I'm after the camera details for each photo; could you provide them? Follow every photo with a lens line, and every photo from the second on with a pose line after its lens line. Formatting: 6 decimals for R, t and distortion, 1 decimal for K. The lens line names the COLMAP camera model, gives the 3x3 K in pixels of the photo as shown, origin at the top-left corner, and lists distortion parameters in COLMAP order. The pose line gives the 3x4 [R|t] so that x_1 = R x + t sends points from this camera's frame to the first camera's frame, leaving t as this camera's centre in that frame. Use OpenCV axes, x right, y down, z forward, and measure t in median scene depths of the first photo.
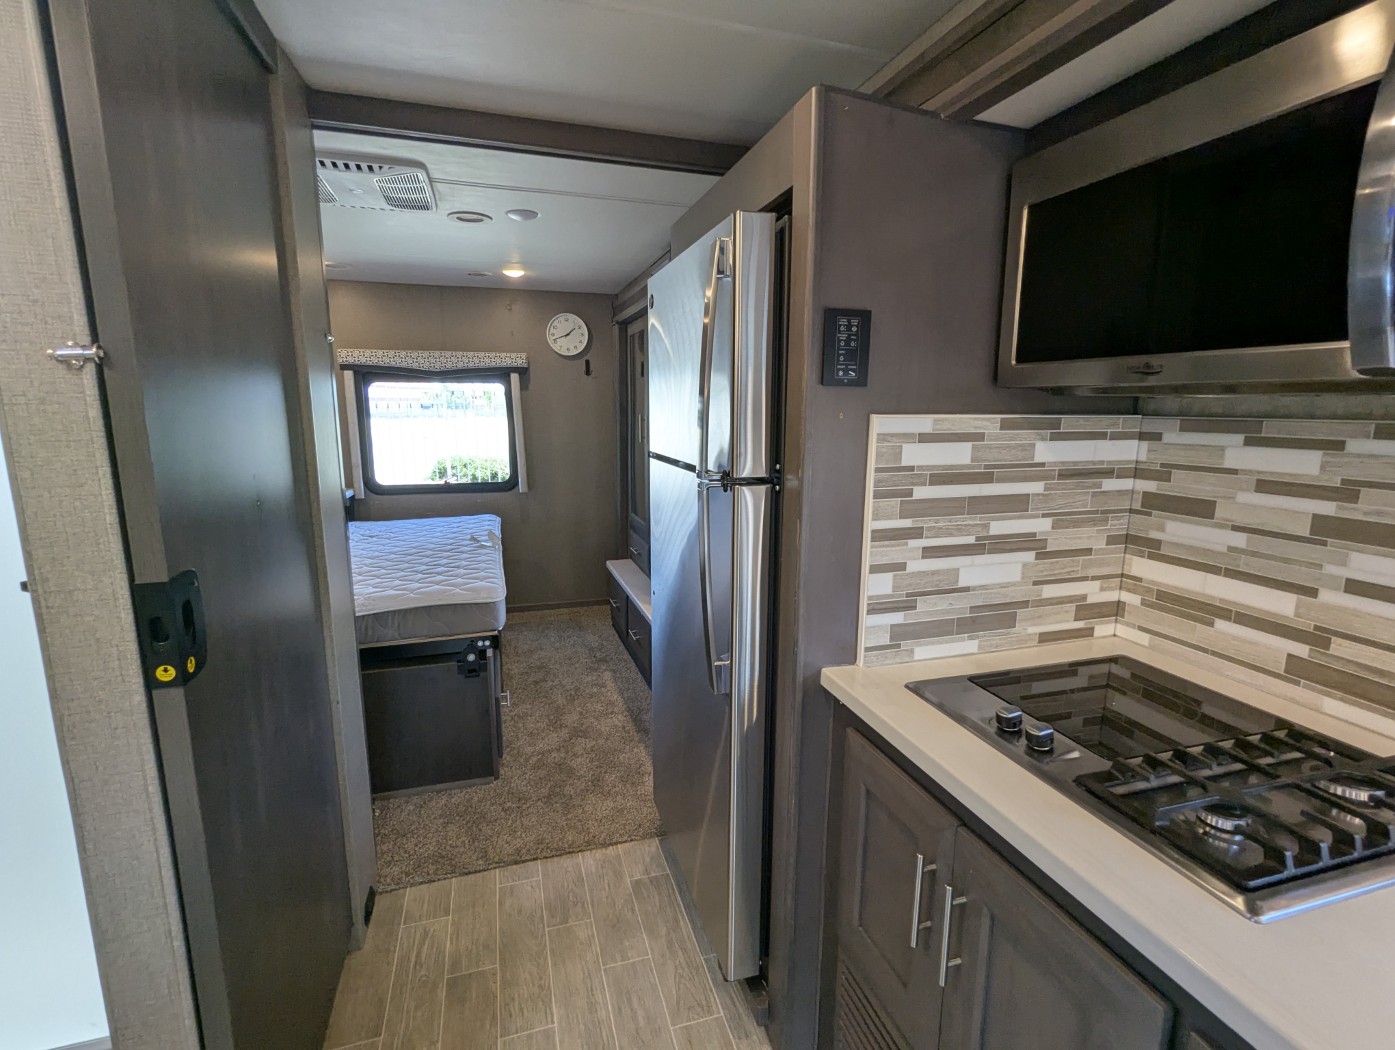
lens RADIAL K [[662.8, 0, 698.6], [0, 662.8, 524.2], [0, 0, 1]] dist [-0.001797, 0.001128]
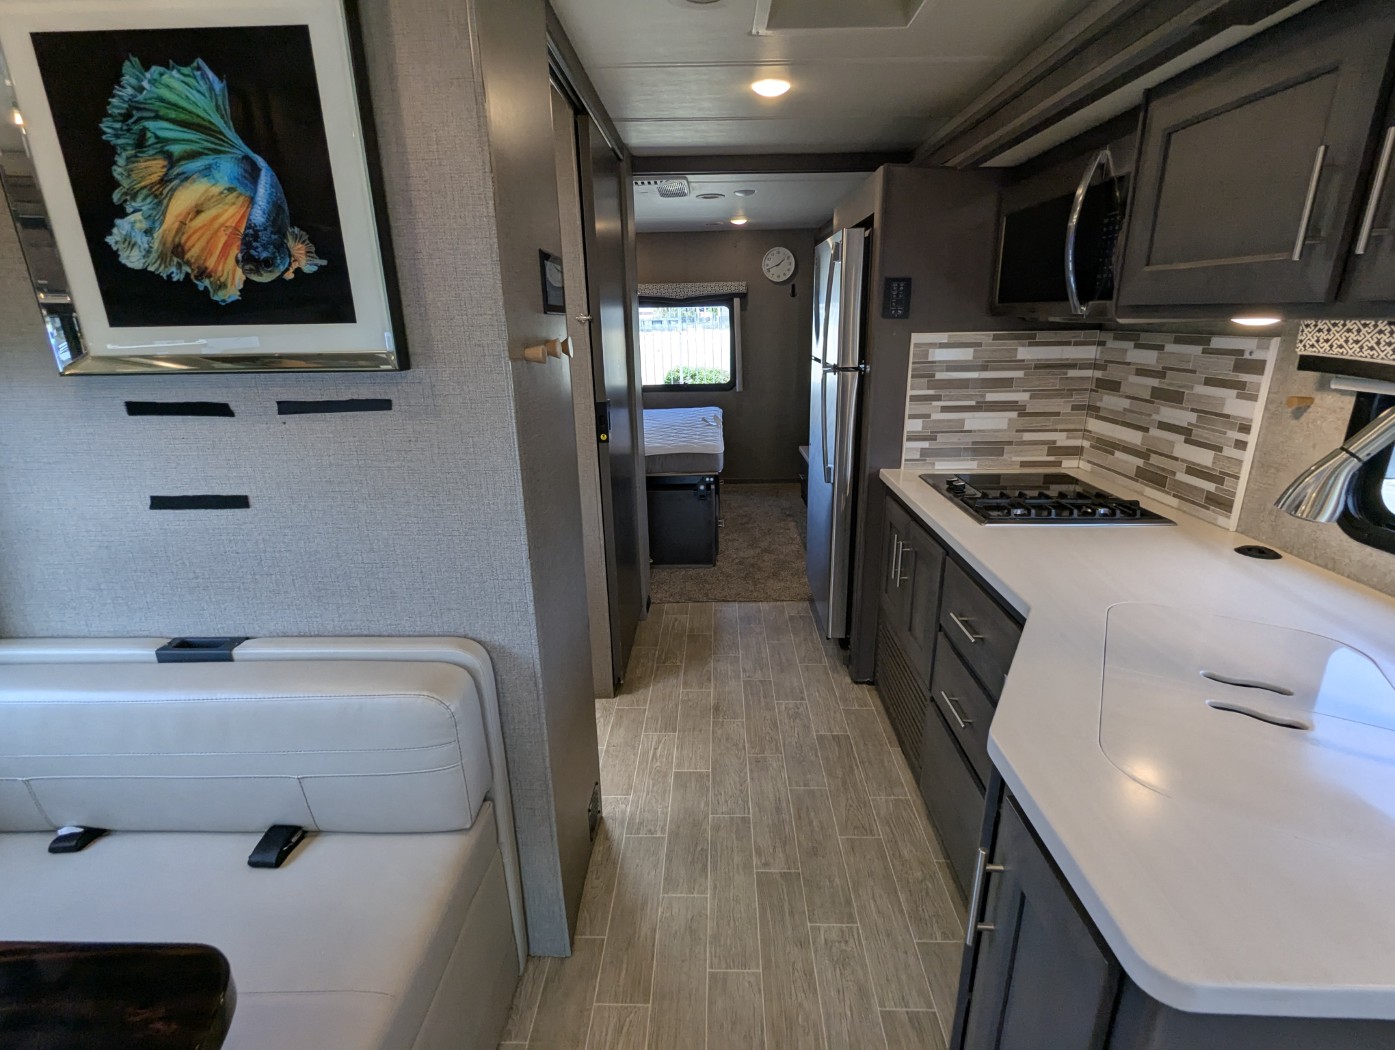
lens RADIAL K [[662.8, 0, 697.9], [0, 662.8, 525.5], [0, 0, 1]] dist [-0.001797, 0.001128]
pose [[0.947105, 0.075055, -0.312023, 0.270586], [-0.033928, 0.990236, 0.135210, 0.125880], [0.319124, -0.117472, 0.940404, -0.910593]]
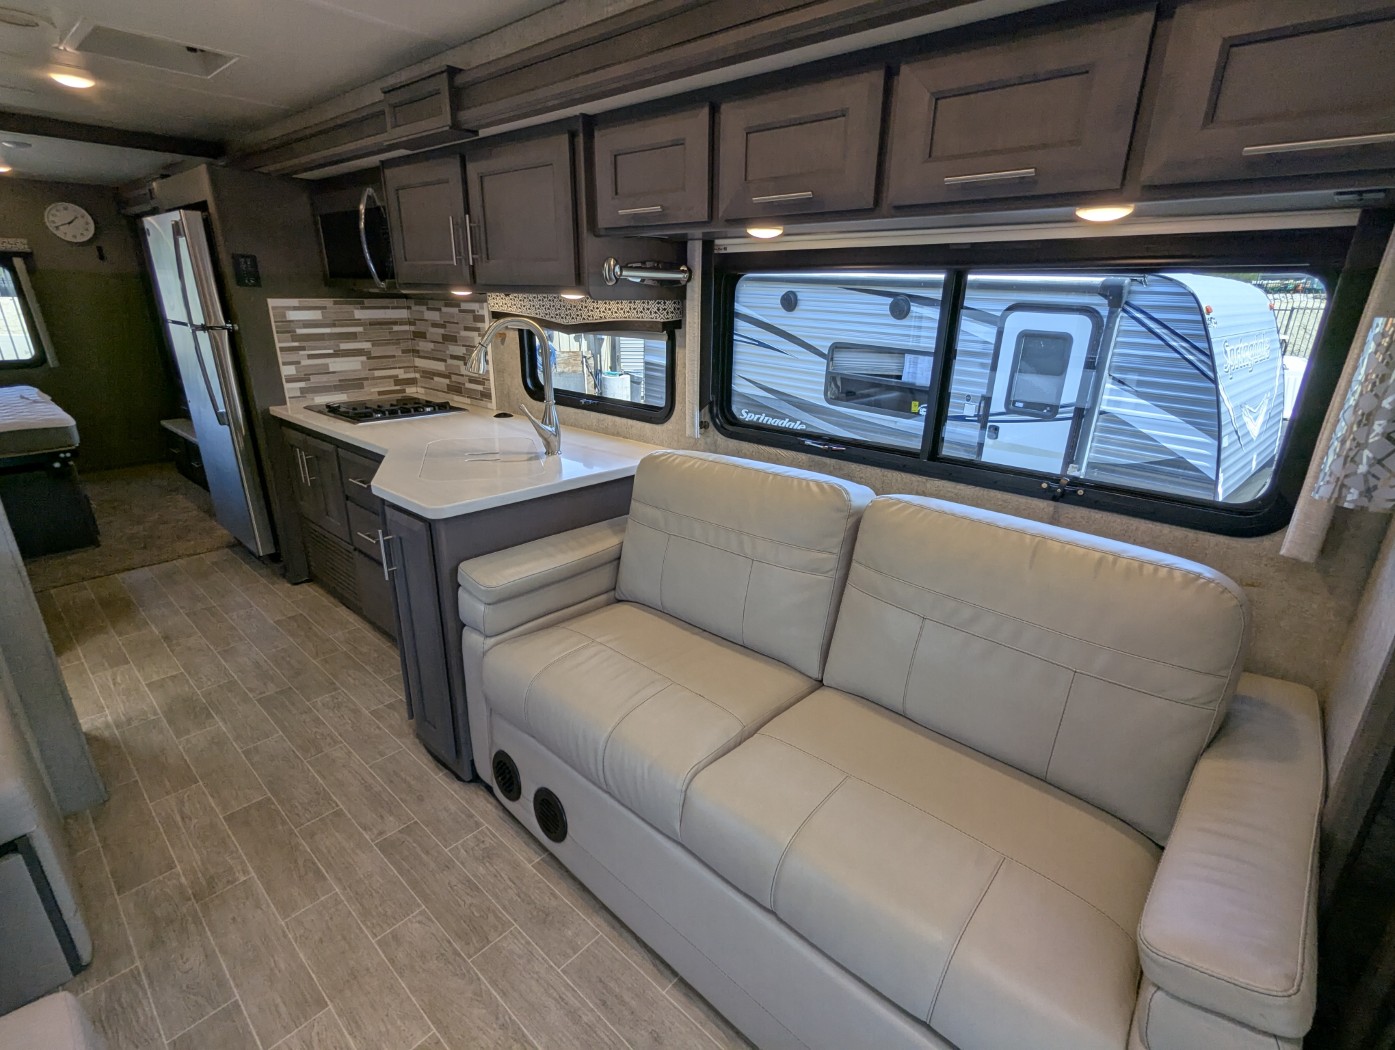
lens RADIAL K [[662.8, 0, 695.7], [0, 662.8, 526.3], [0, 0, 1]] dist [-0.001797, 0.001128]
pose [[0.856922, -0.165755, 0.488068, 0.244042], [0.080205, 0.978229, 0.191403, 0.279527], [-0.509169, -0.124872, 0.851560, -1.761379]]
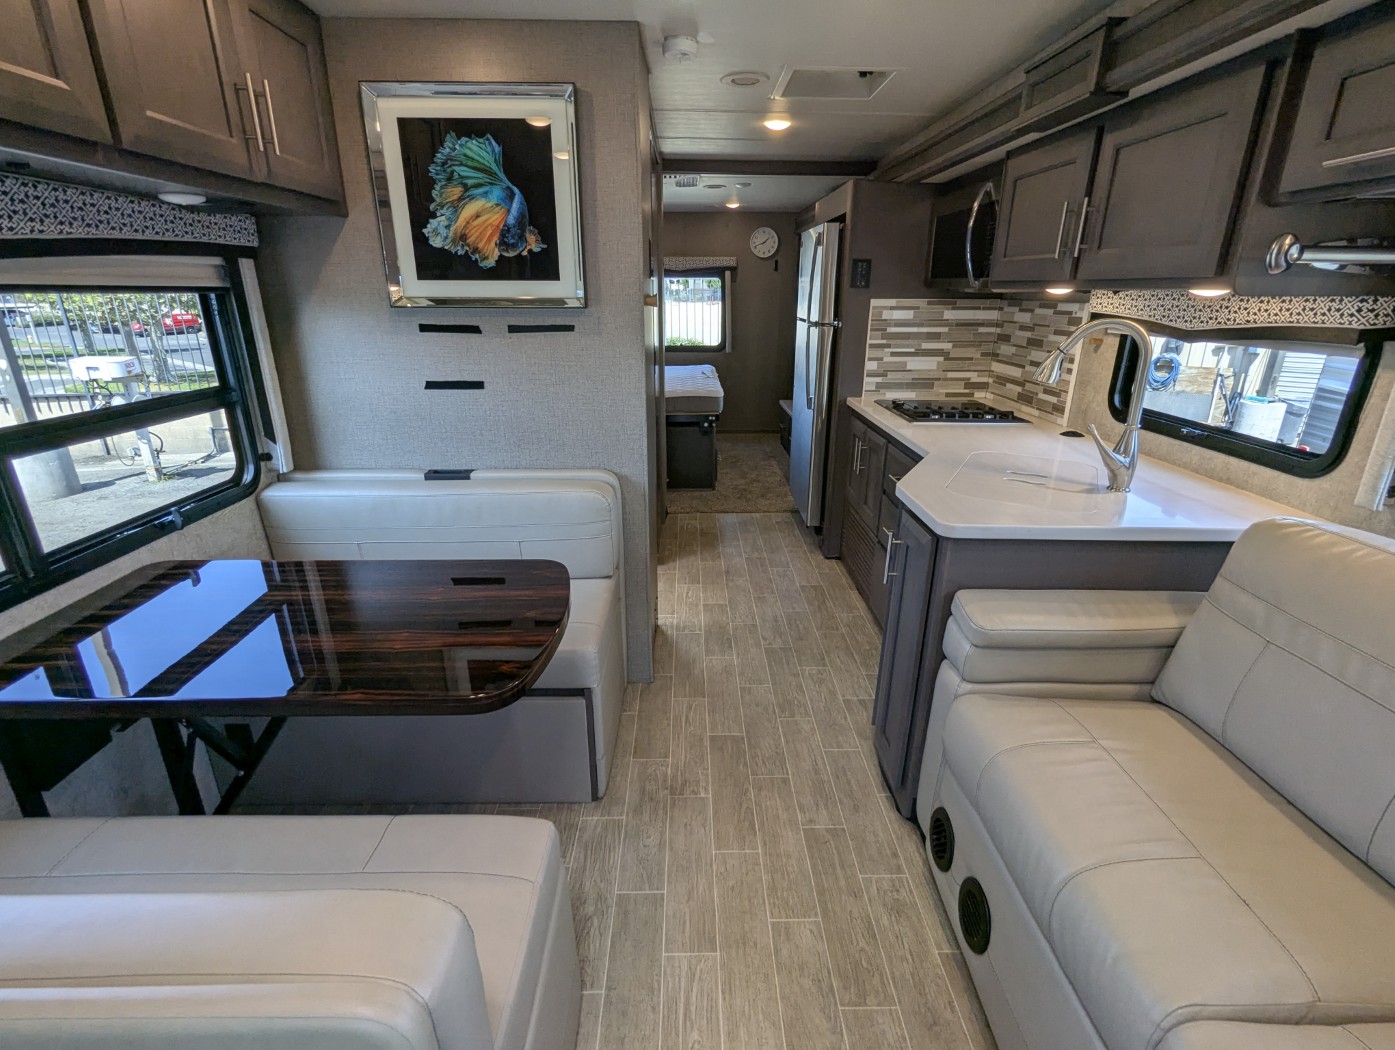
lens RADIAL K [[662.8, 0, 696.3], [0, 662.8, 526.3], [0, 0, 1]] dist [-0.001797, 0.001128]
pose [[0.959705, 0.091614, -0.265656, 0.327998], [-0.046608, 0.984164, 0.171021, 0.274250], [0.277117, -0.151748, 0.948777, -1.641618]]
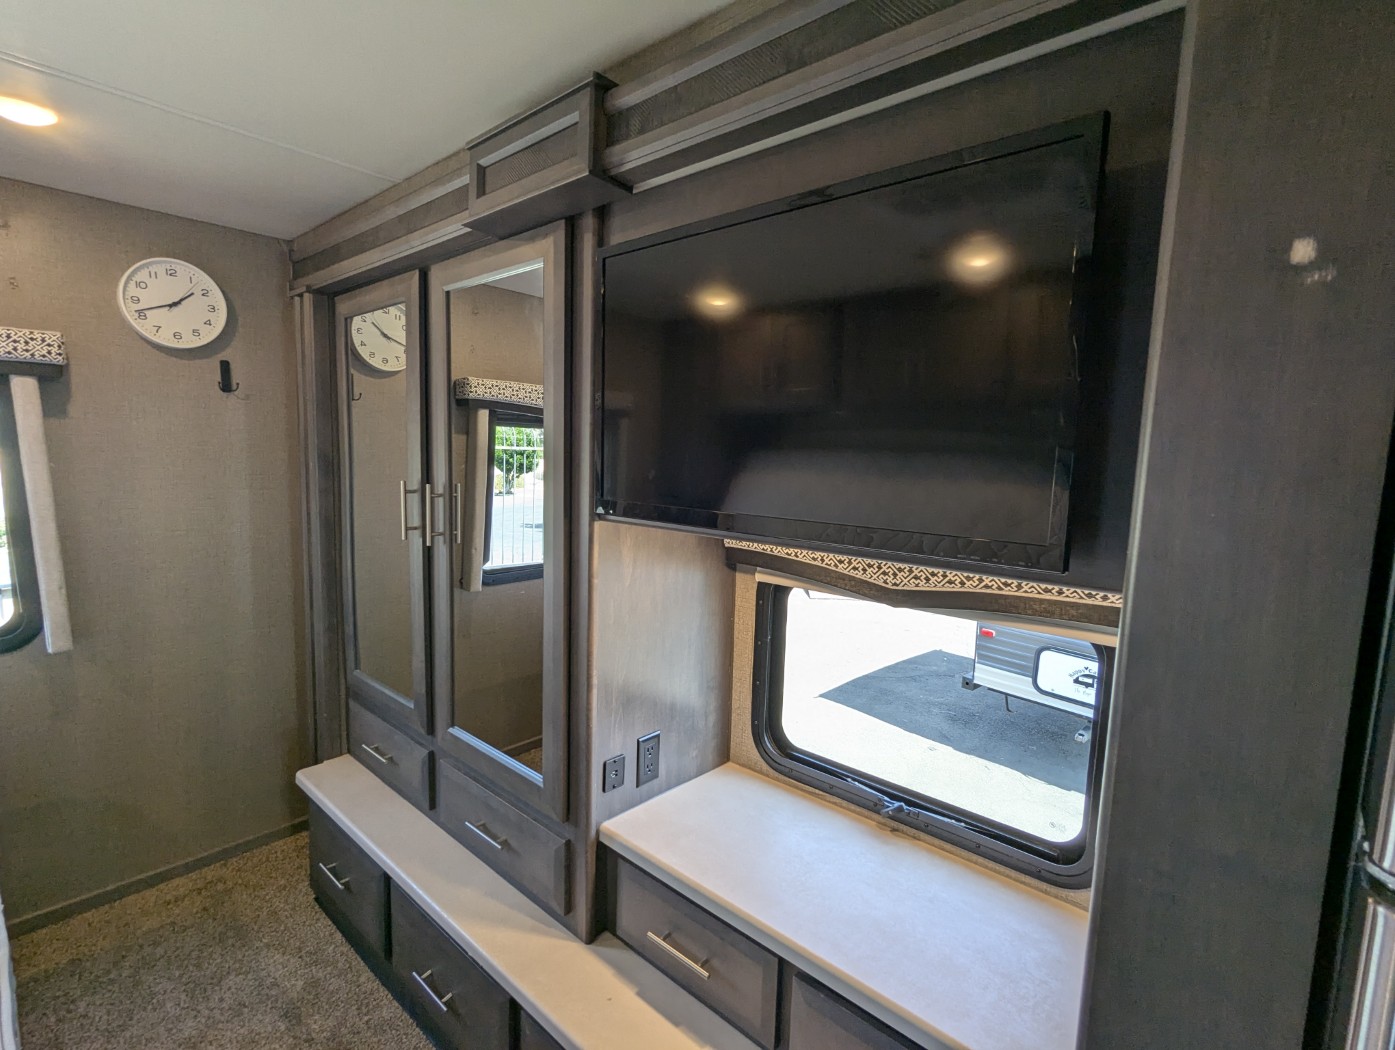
lens RADIAL K [[662.8, 0, 695.2], [0, 662.8, 527.1], [0, 0, 1]] dist [-0.001797, 0.001128]
pose [[0.856056, -0.040915, 0.515261, -0.401156], [0.067103, 0.997223, -0.032299, -0.271565], [-0.512509, 0.062225, 0.856424, 1.287763]]
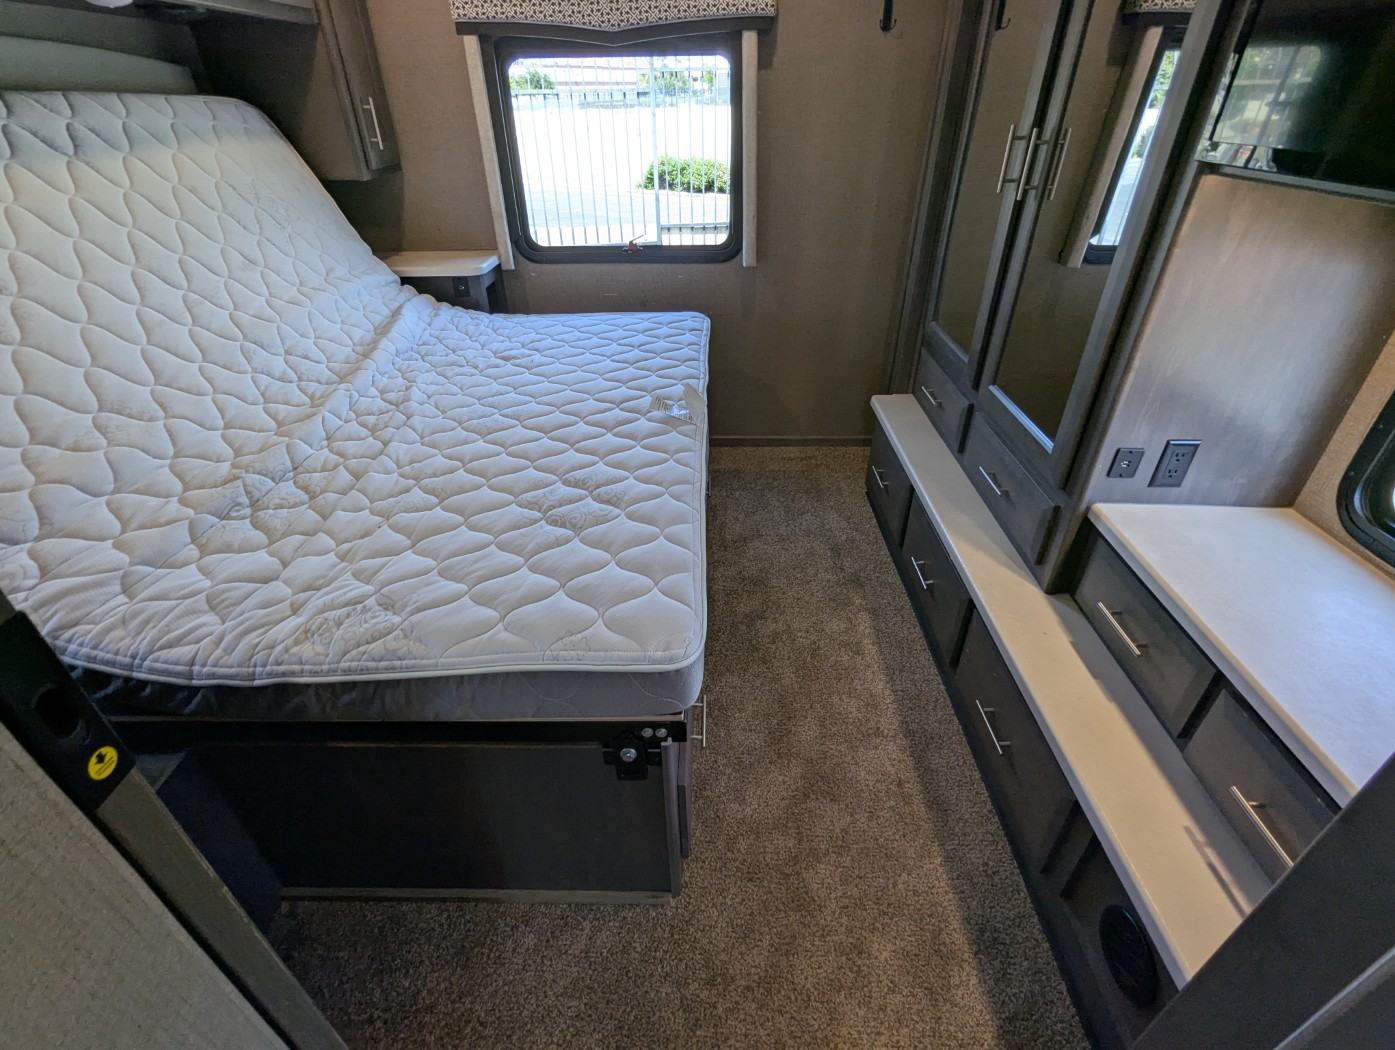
lens RADIAL K [[662.8, 0, 695.7], [0, 662.8, 523.9], [0, 0, 1]] dist [-0.001797, 0.001128]
pose [[0.949558, 0.160640, -0.269323, -0.335628], [-0.041611, 0.915781, 0.399517, -0.227531], [0.310819, -0.368158, 0.876271, 1.122835]]
